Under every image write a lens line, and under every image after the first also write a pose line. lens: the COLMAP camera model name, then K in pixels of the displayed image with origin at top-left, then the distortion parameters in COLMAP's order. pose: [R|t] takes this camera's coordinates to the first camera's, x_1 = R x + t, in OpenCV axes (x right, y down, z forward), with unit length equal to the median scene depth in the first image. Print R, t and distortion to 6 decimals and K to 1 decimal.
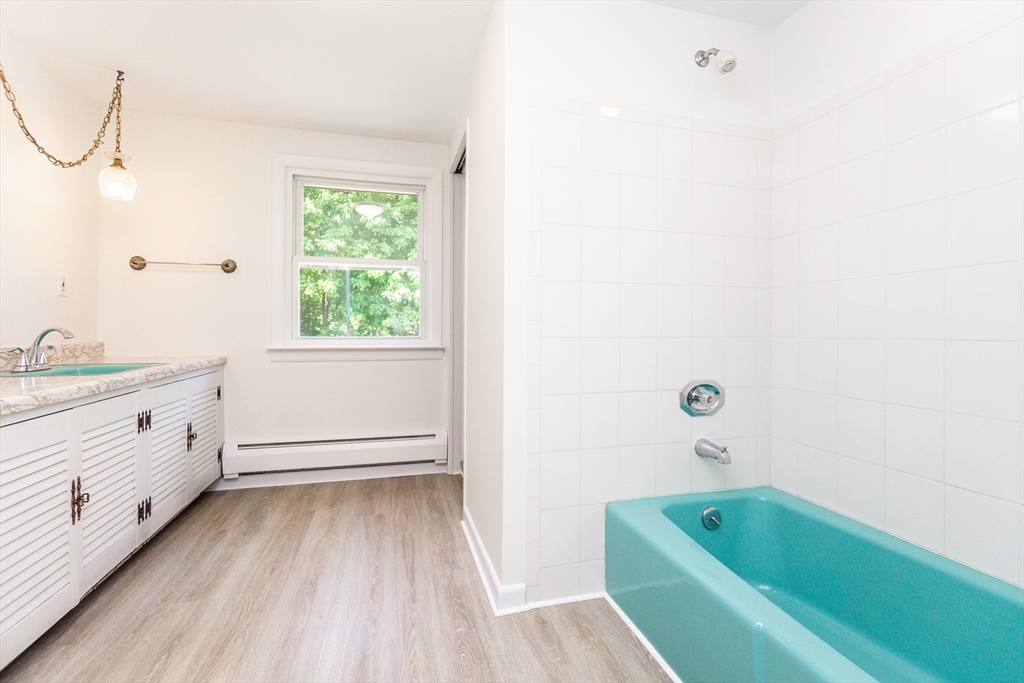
lens RADIAL K [[446.1, 0, 509.2], [0, 446.1, 336.0], [0, 0, 1]] dist [-0.001500, 0.001468]
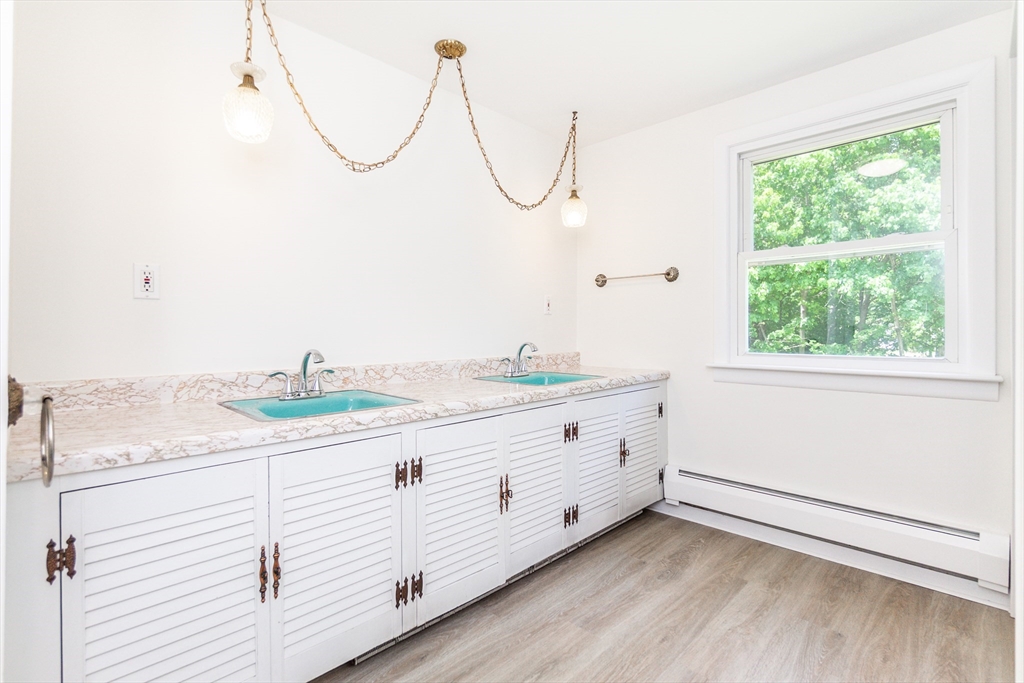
lens RADIAL K [[483.3, 0, 511.4], [0, 483.3, 332.5], [0, 0, 1]] dist [-0.007130, 0.002245]
pose [[0.498486, -0.000245, -0.866898, 0.095166], [-0.010481, 0.999925, -0.006309, -0.032545], [0.866834, 0.012231, 0.498446, 0.270152]]
